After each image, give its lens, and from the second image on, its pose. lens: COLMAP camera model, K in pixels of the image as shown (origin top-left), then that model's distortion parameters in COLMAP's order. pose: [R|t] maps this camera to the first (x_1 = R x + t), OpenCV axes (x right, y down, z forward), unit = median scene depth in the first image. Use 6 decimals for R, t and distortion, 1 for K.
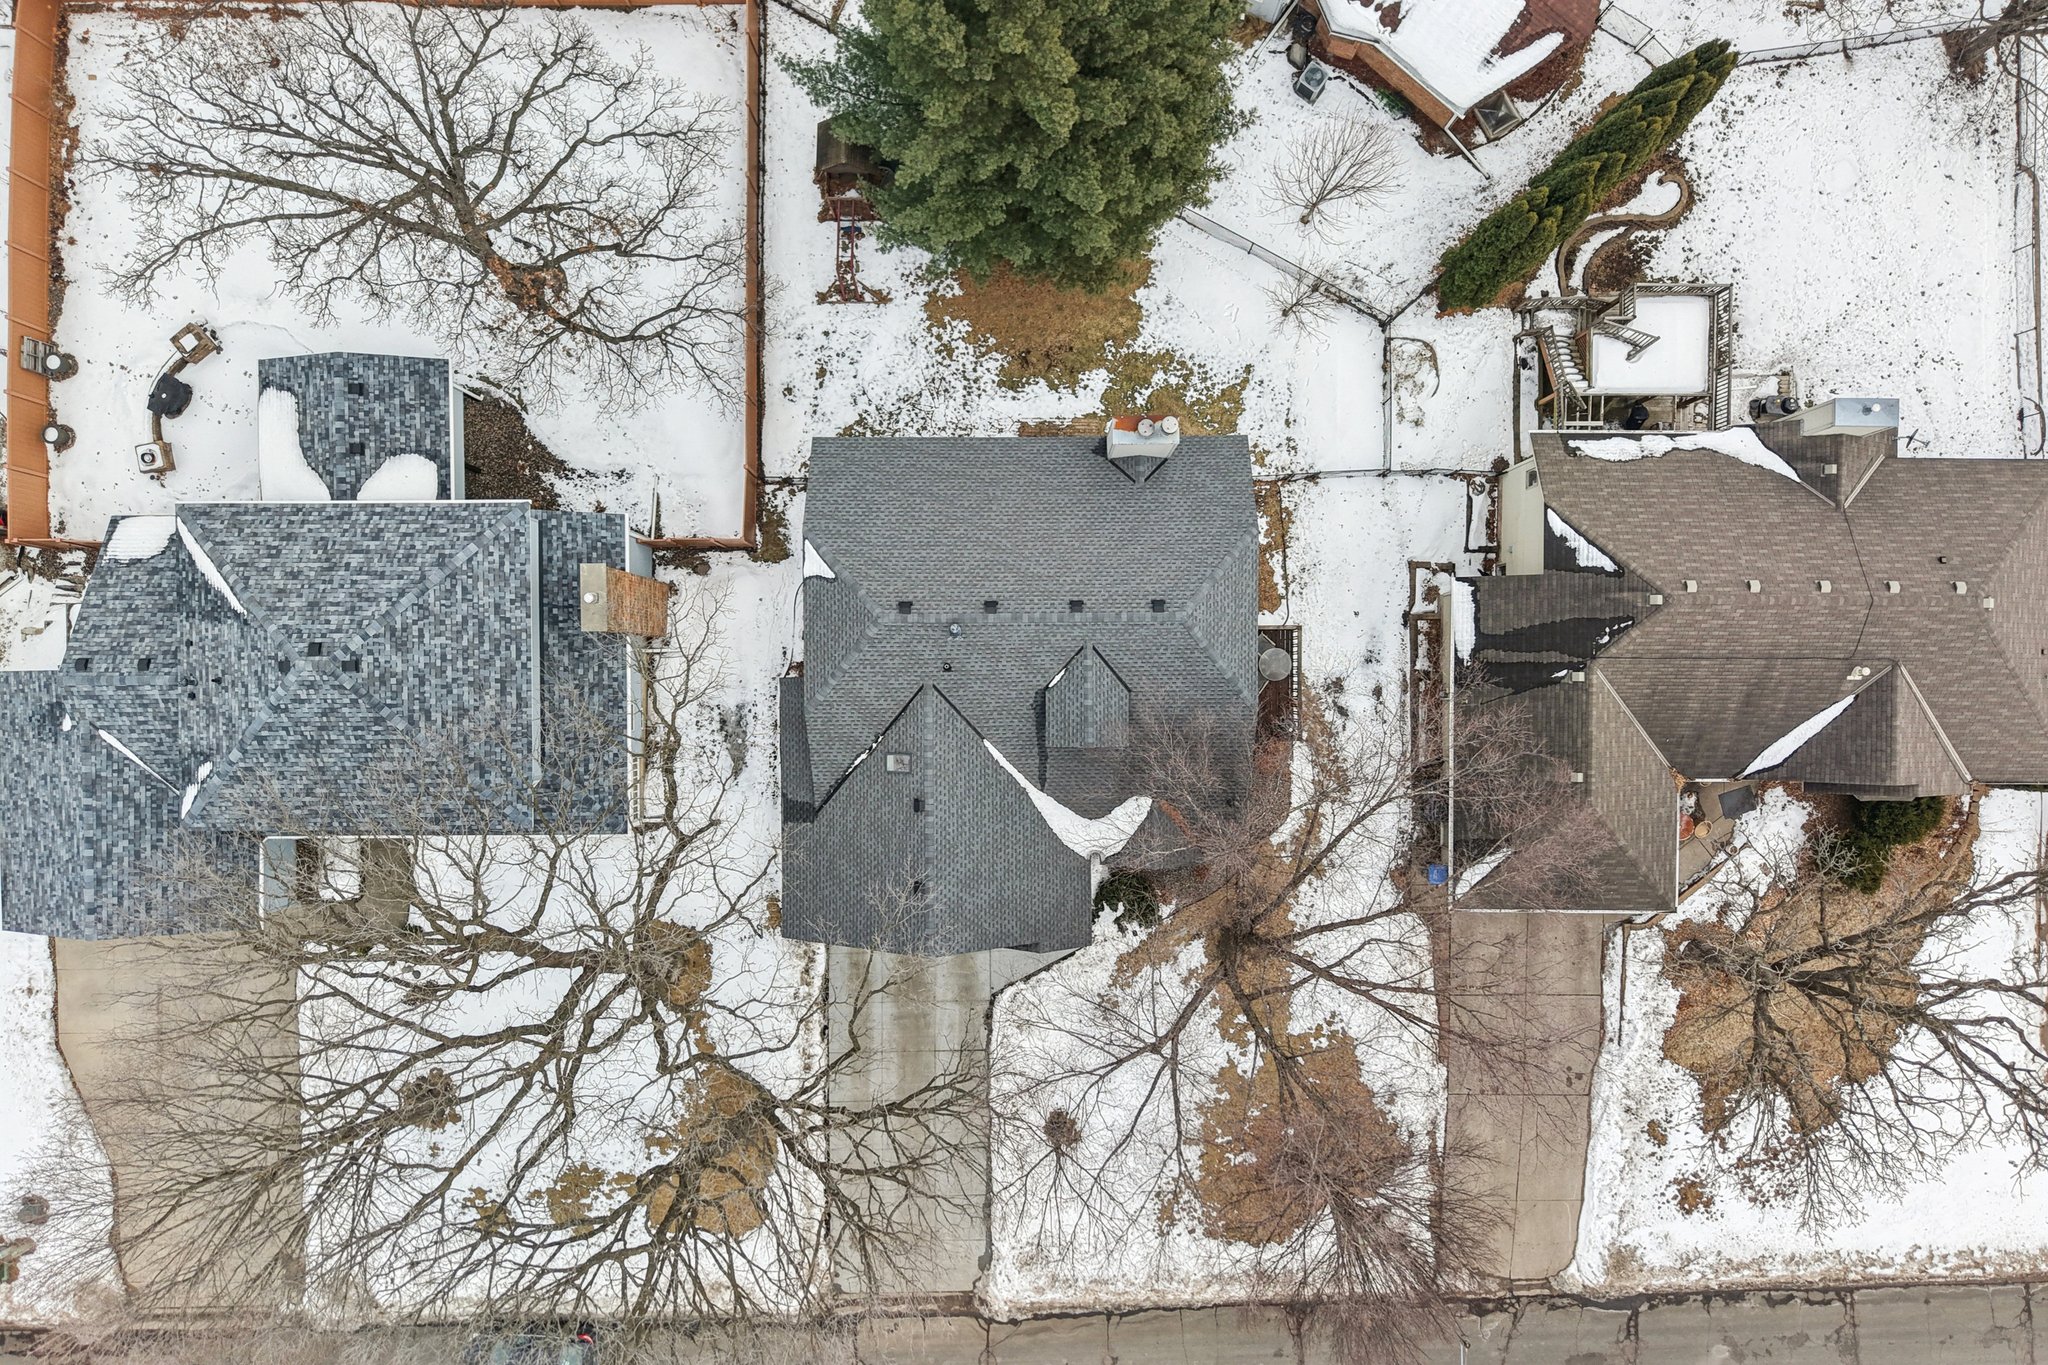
lens RADIAL K [[1390.4, 0, 1015.8], [0, 1390.4, 700.5], [0, 0, 1]] dist [0.012565, -0.013585]
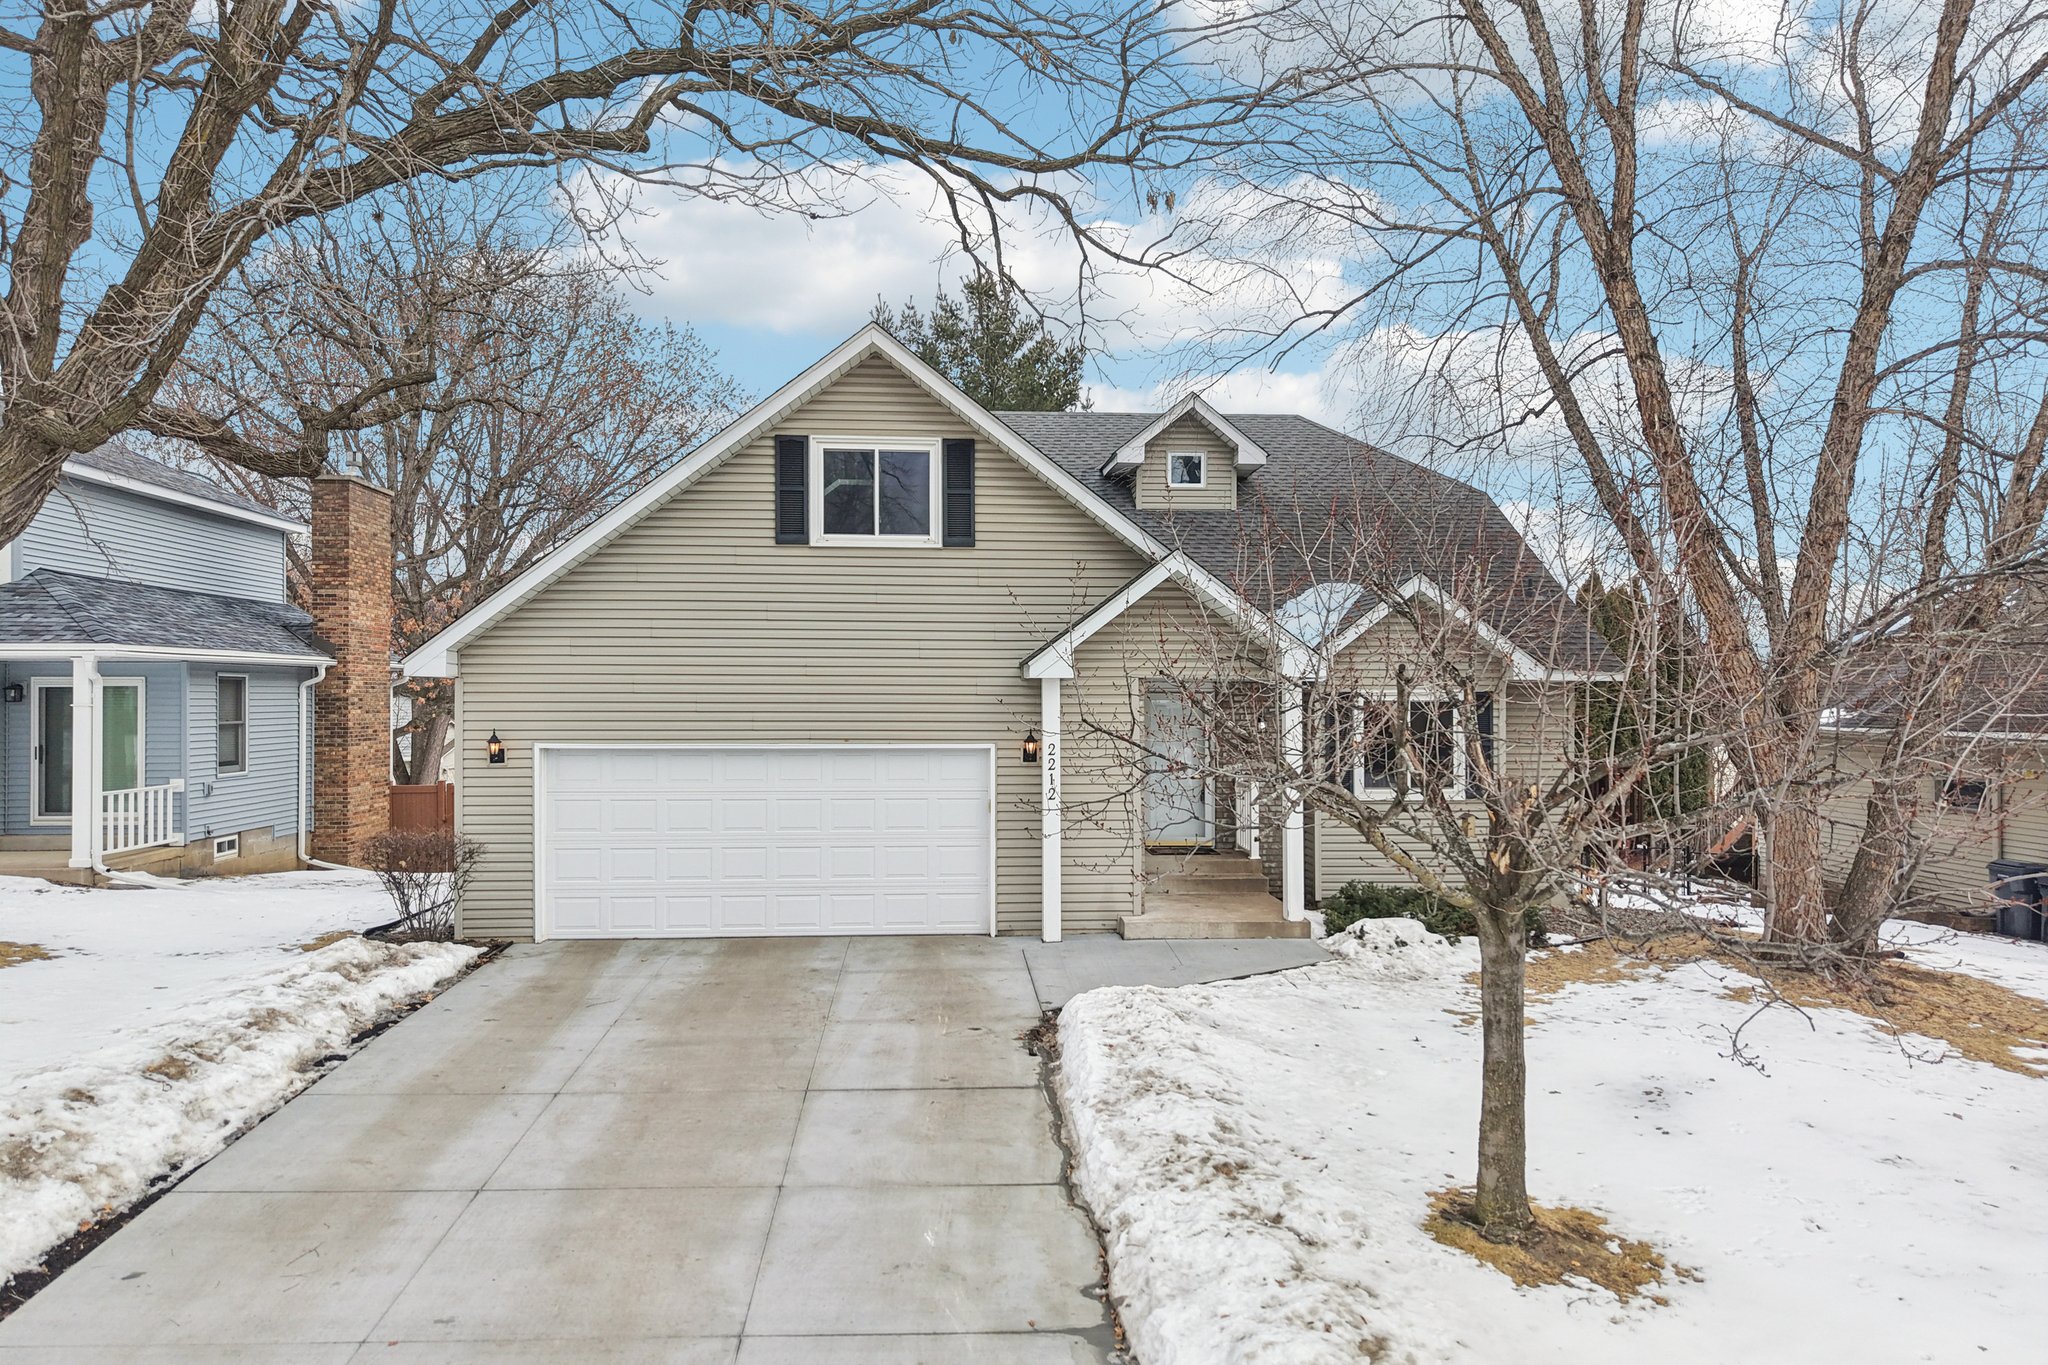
lens RADIAL K [[1390.4, 0, 1018.9], [0, 1390.4, 692.7], [0, 0, 1]] dist [0.012565, -0.013585]
pose [[0.998057, -0.002251, 0.062267, -0.037710], [0.062201, -0.022452, -0.997811, 0.462821], [0.003644, 0.999745, -0.022268, 0.925740]]
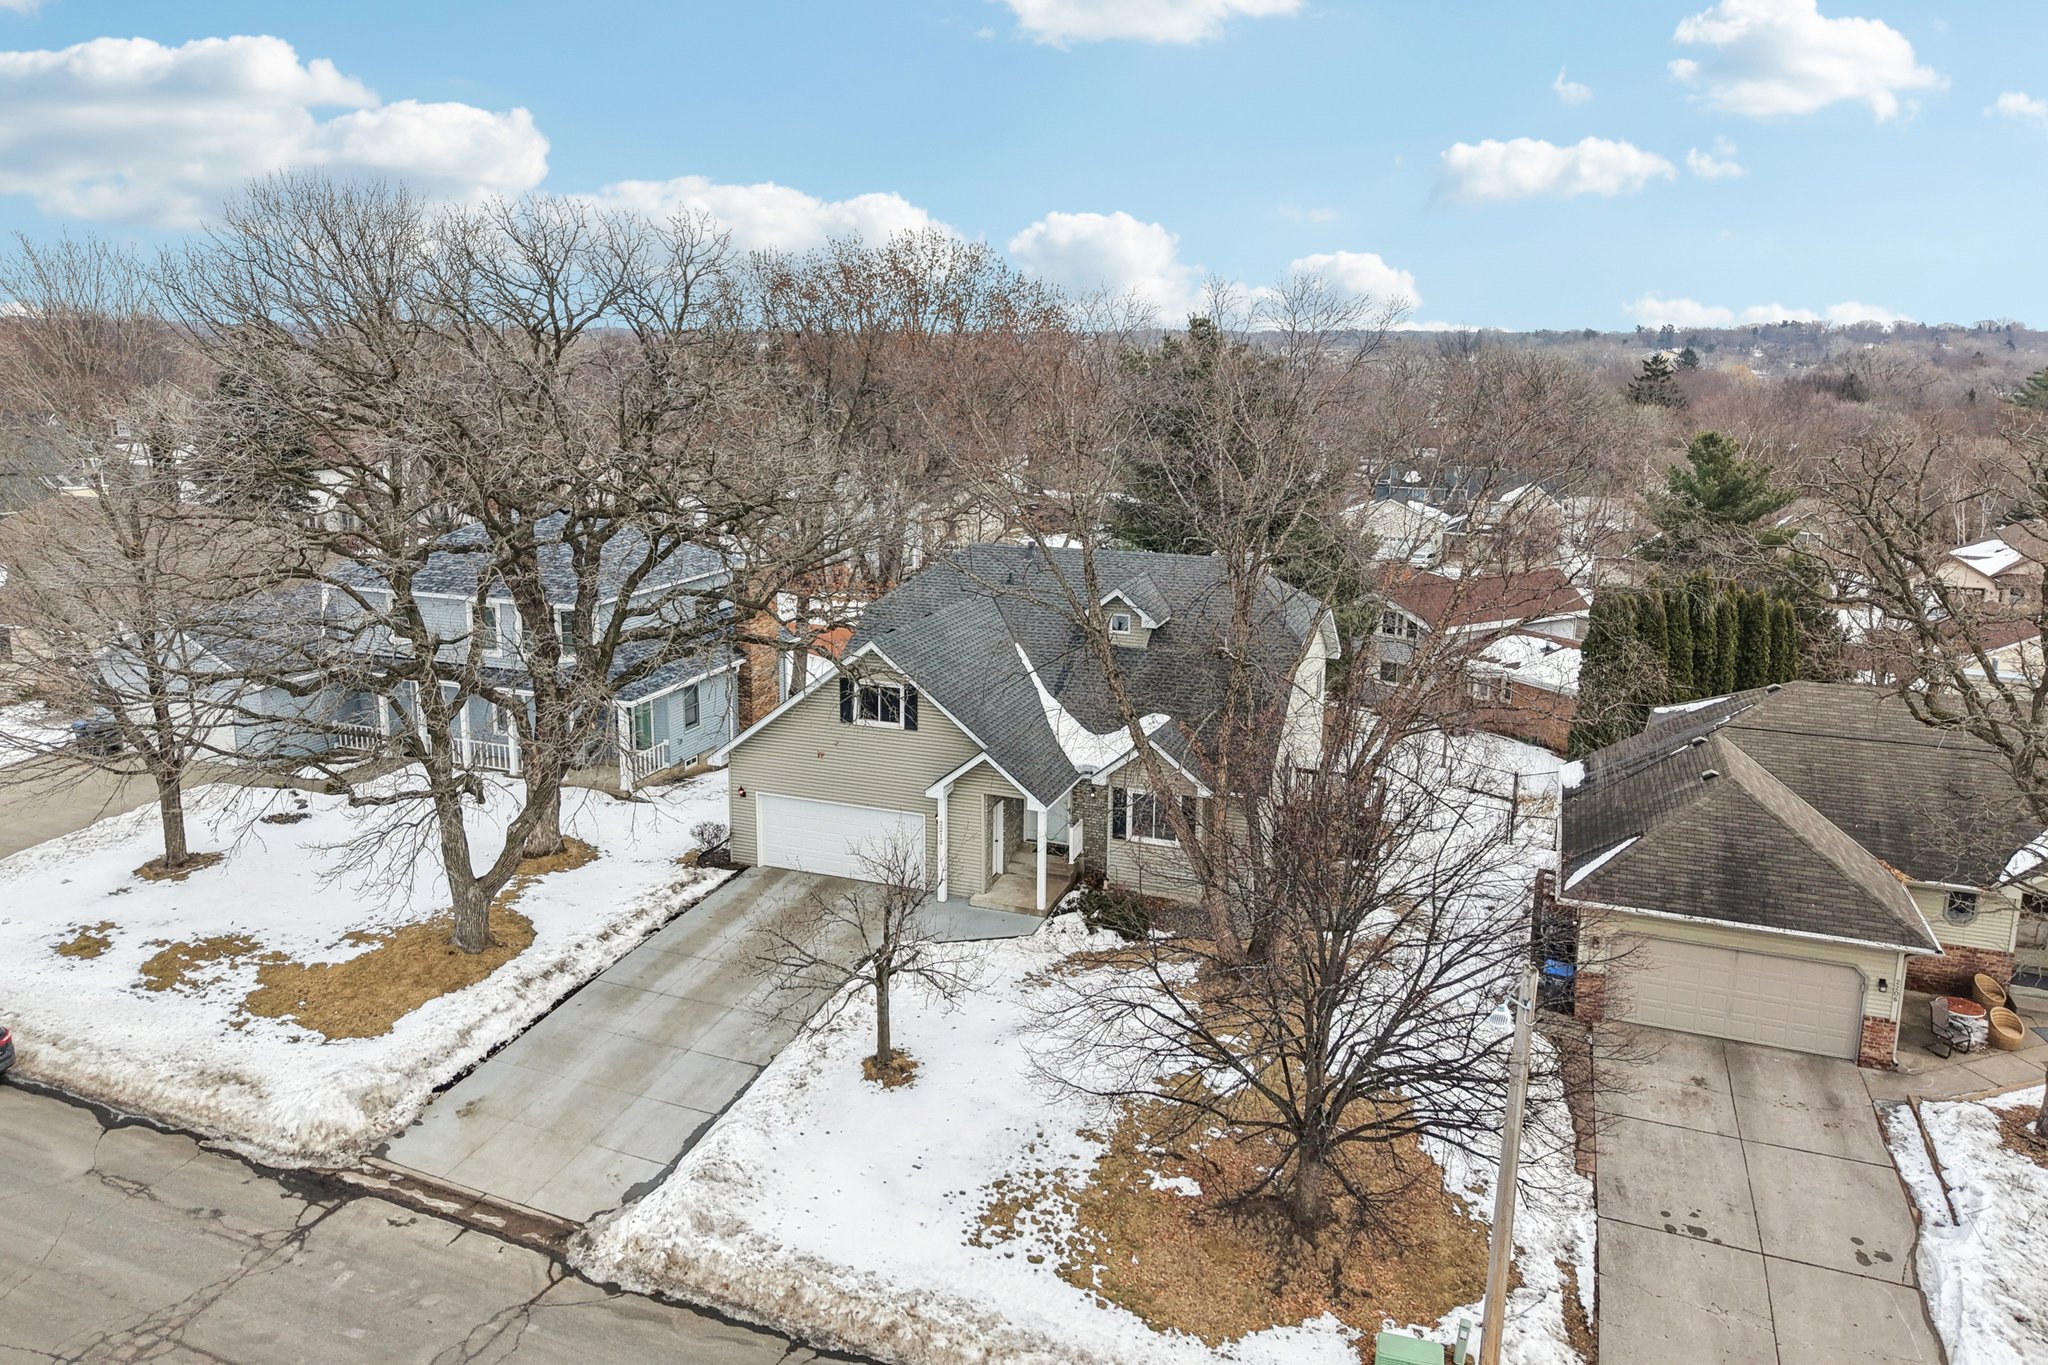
lens RADIAL K [[1390.4, 0, 1025.4], [0, 1390.4, 674.5], [0, 0, 1]] dist [0.012565, -0.013585]
pose [[0.936335, 0.088120, -0.339869, 0.269953], [-0.350920, 0.203313, -0.914067, 0.784243], [-0.011448, 0.975140, 0.221292, 0.694489]]
